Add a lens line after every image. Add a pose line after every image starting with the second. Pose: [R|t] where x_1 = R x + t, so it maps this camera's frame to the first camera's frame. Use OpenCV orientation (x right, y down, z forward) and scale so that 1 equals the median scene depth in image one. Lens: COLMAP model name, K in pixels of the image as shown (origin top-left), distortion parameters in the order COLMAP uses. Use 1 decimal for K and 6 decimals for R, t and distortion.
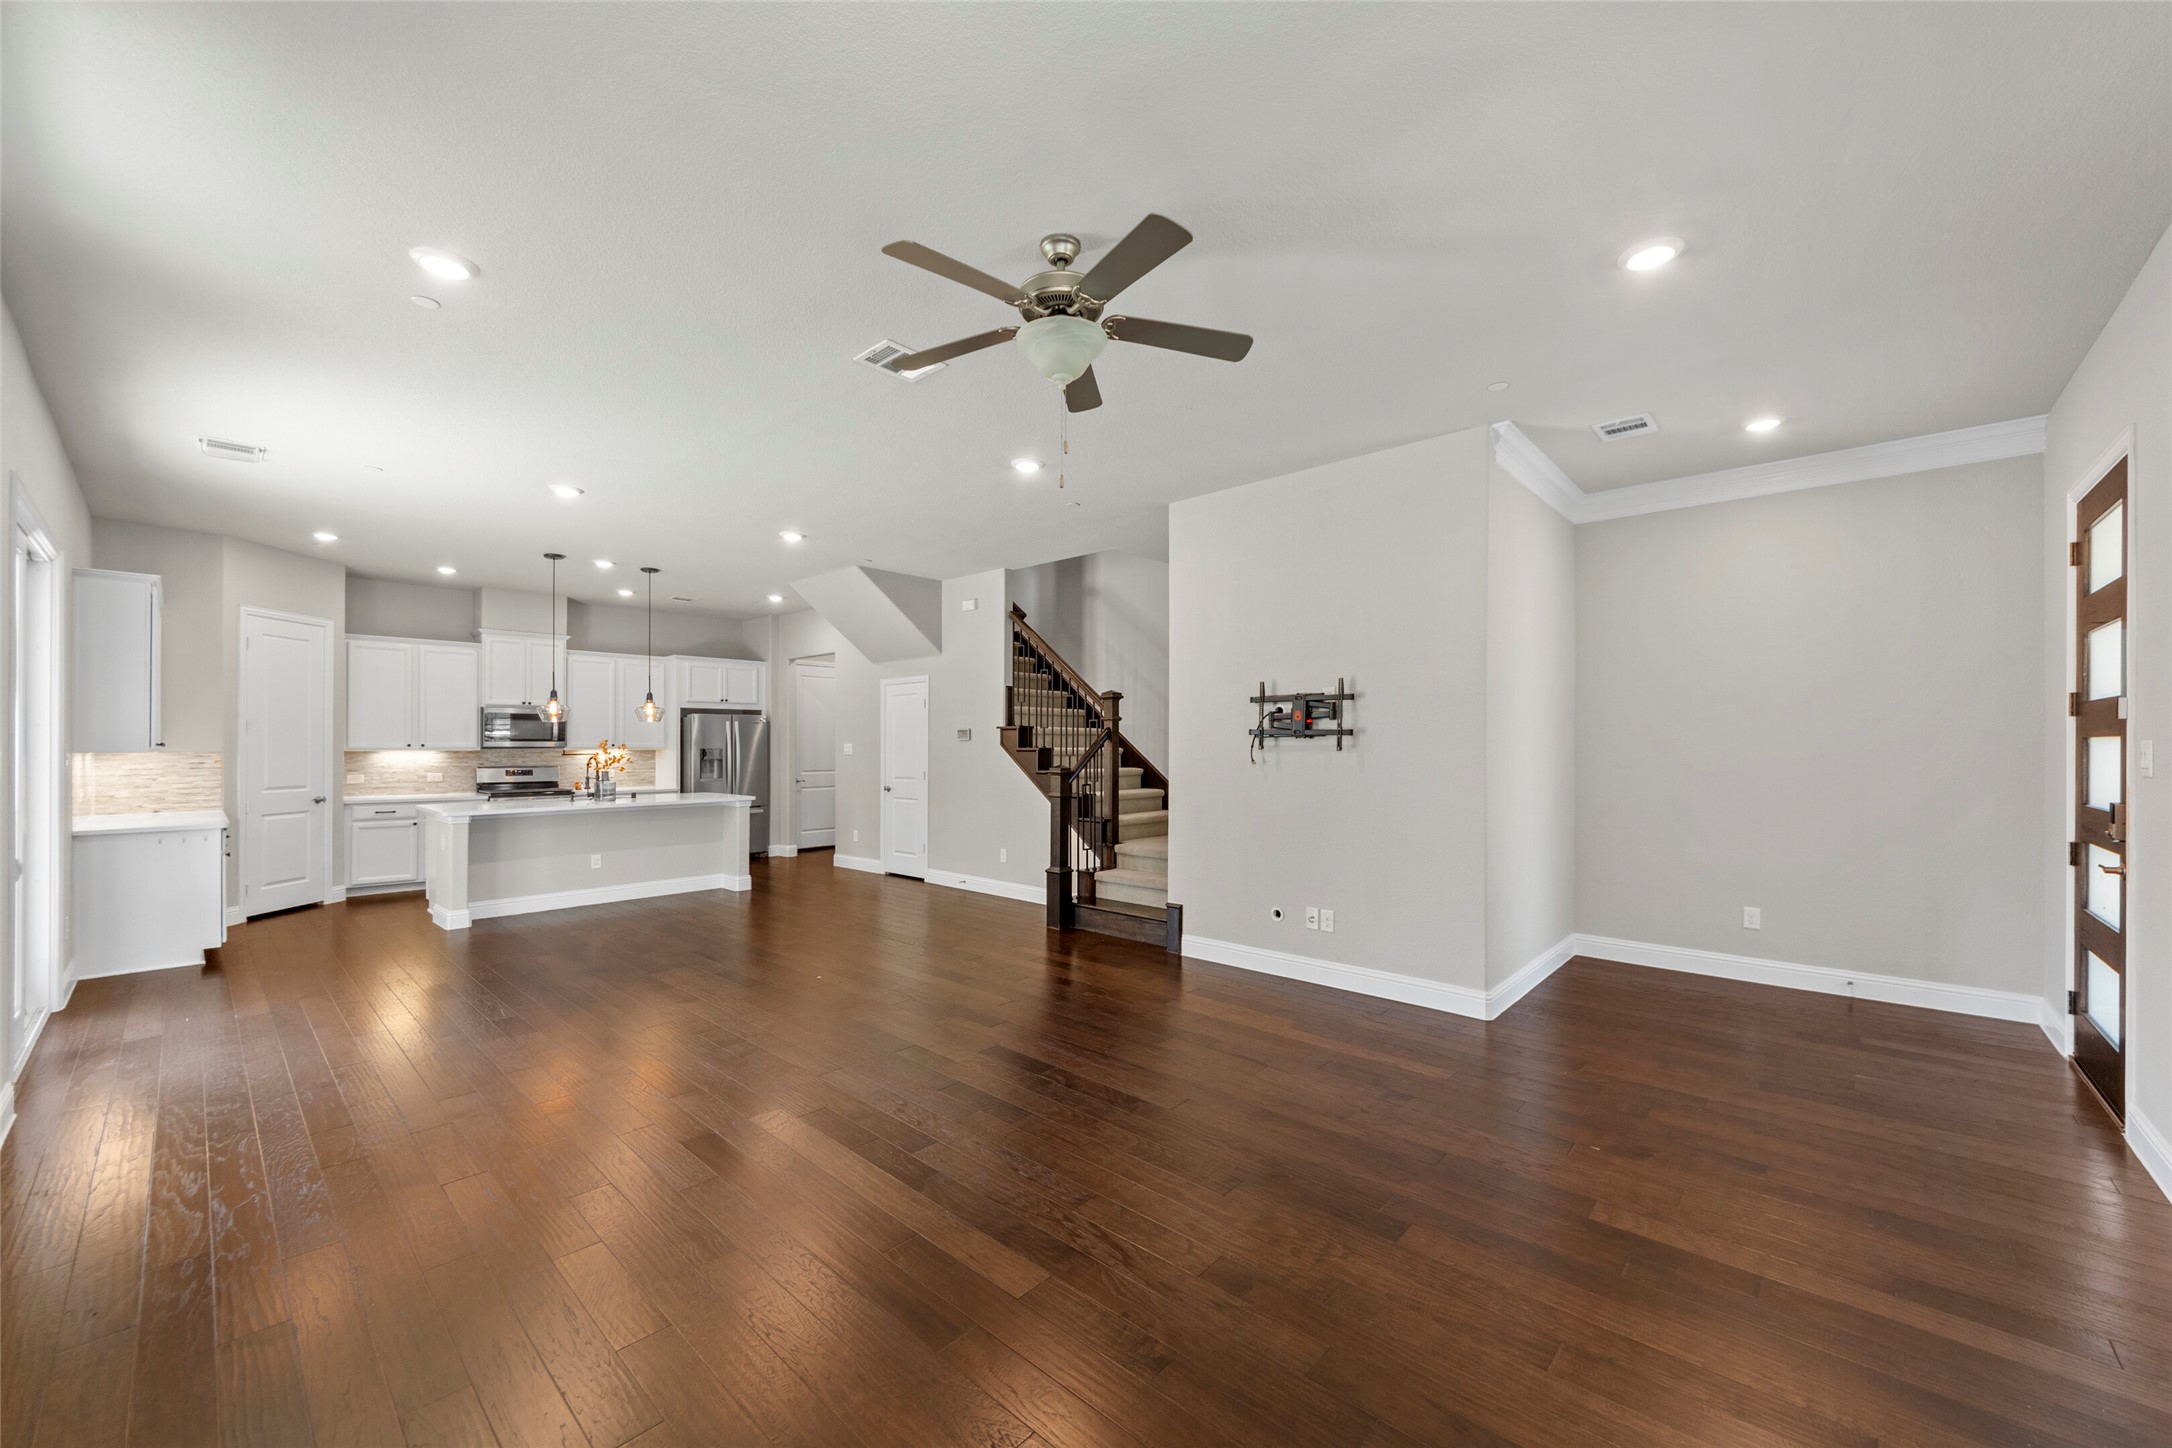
lens RADIAL K [[828.8, 0, 1097.1], [0, 828.8, 744.1], [0, 0, 1]] dist [-0.001431, -0.000481]
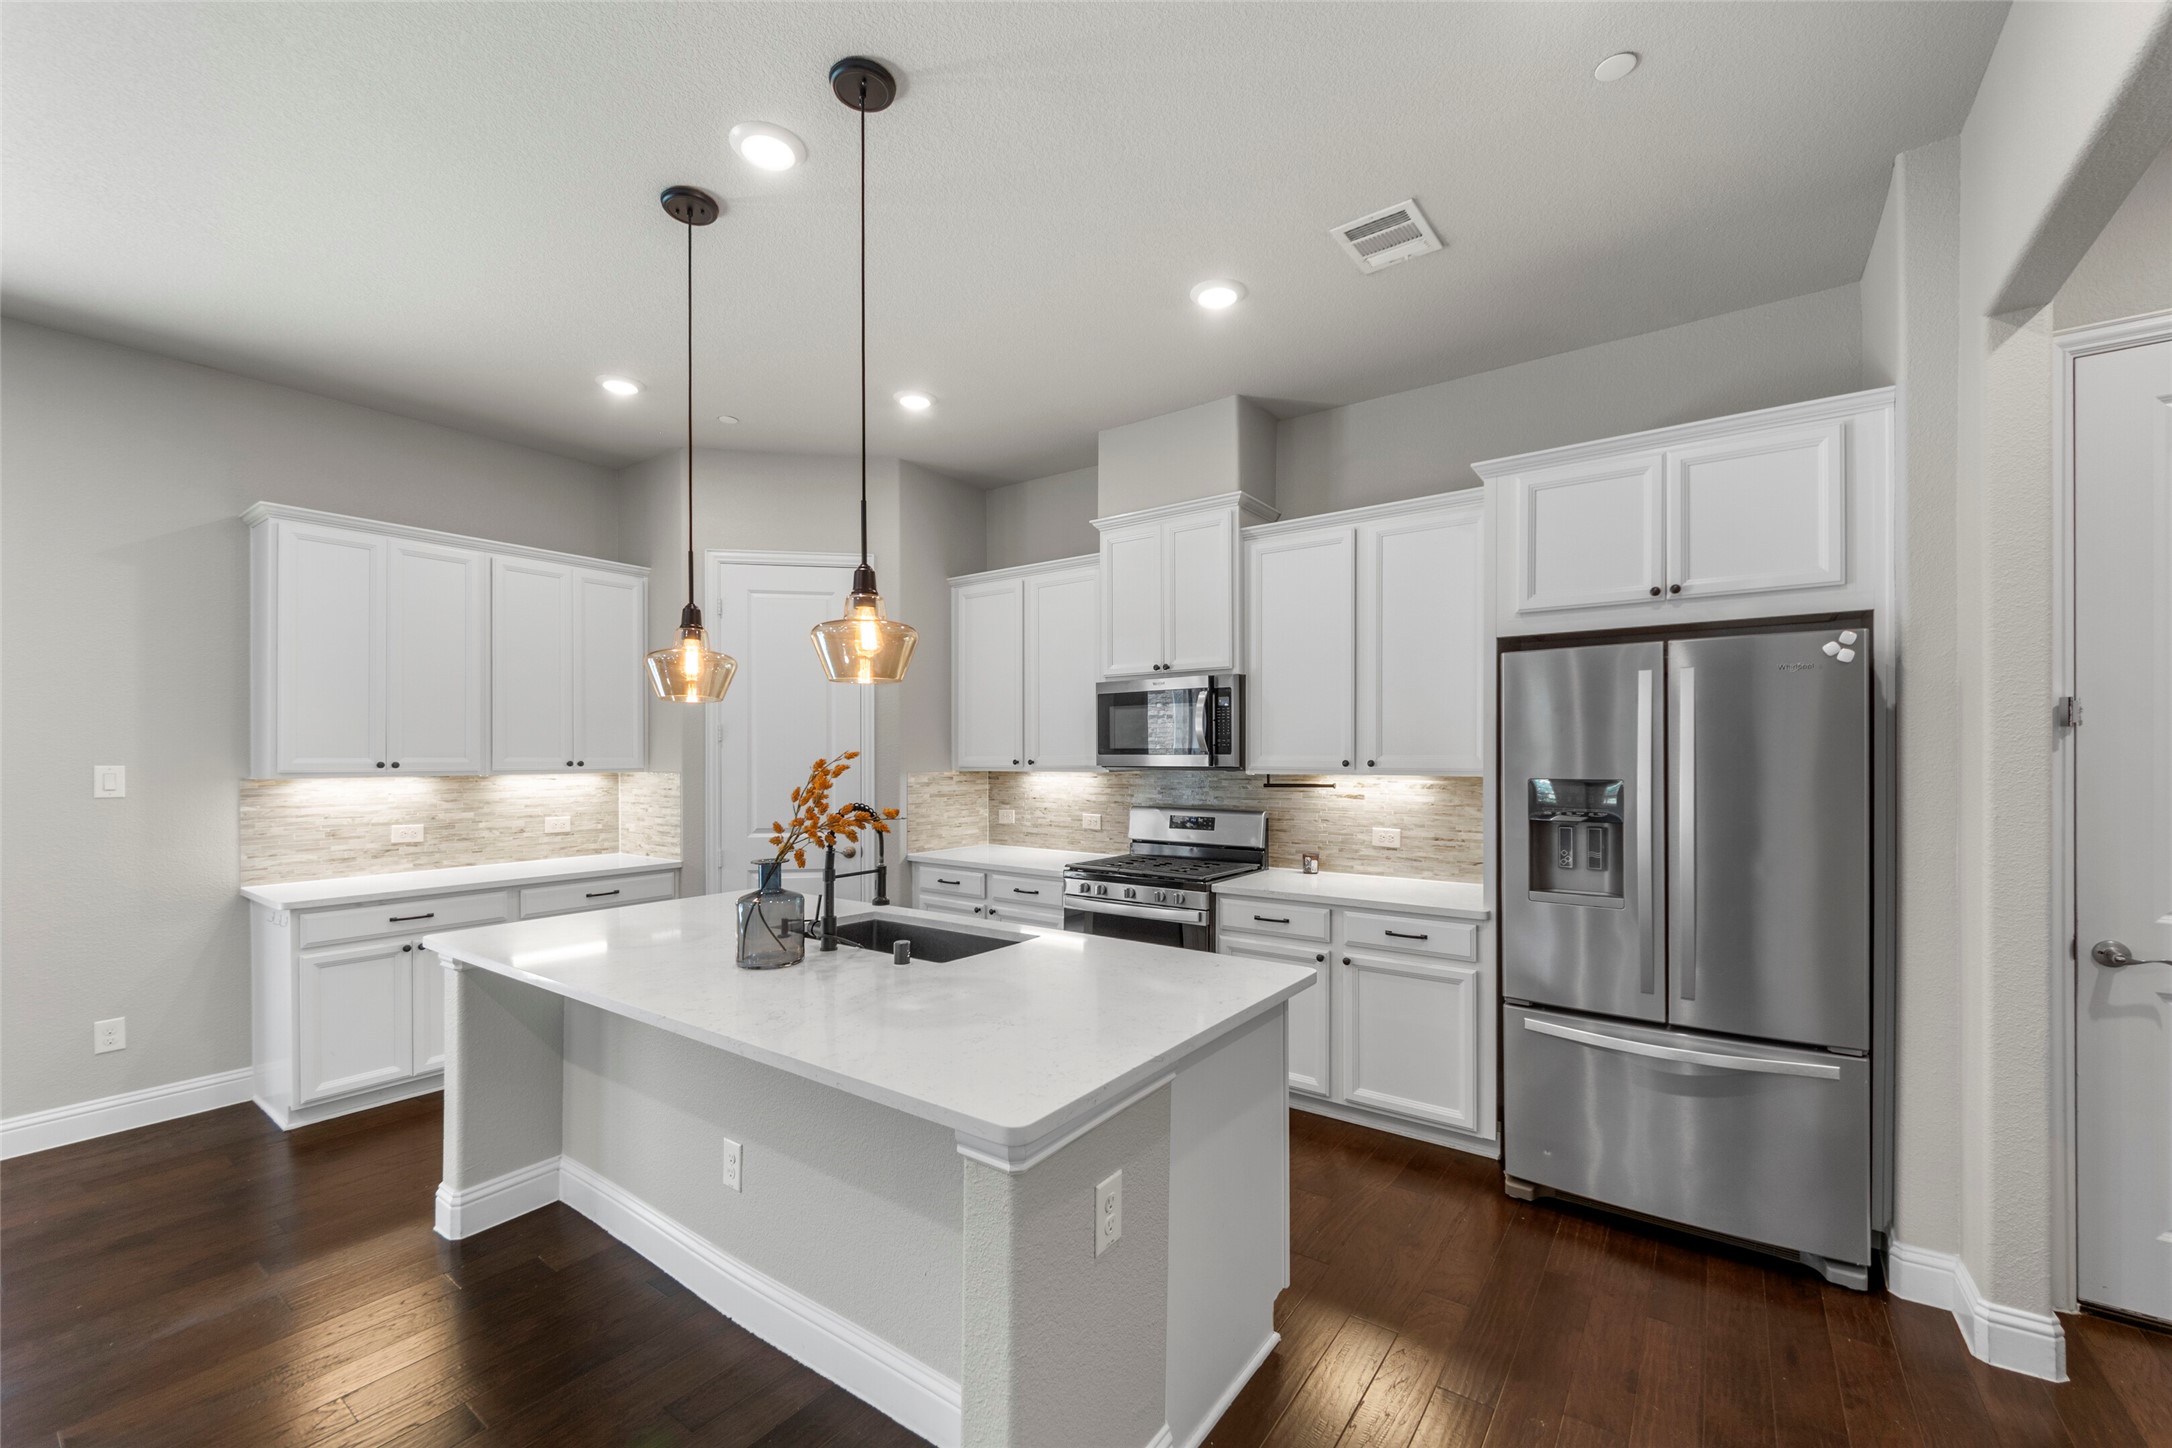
lens RADIAL K [[864.1, 0, 1094.6], [0, 864.1, 761.9], [0, 0, 1]] dist [-0.003734, 0.000079]
pose [[0.113797, 0.009842, -0.993455, -0.273189], [0.004362, 0.999936, 0.010406, -0.004908], [0.993494, -0.005518, 0.113747, 1.052658]]
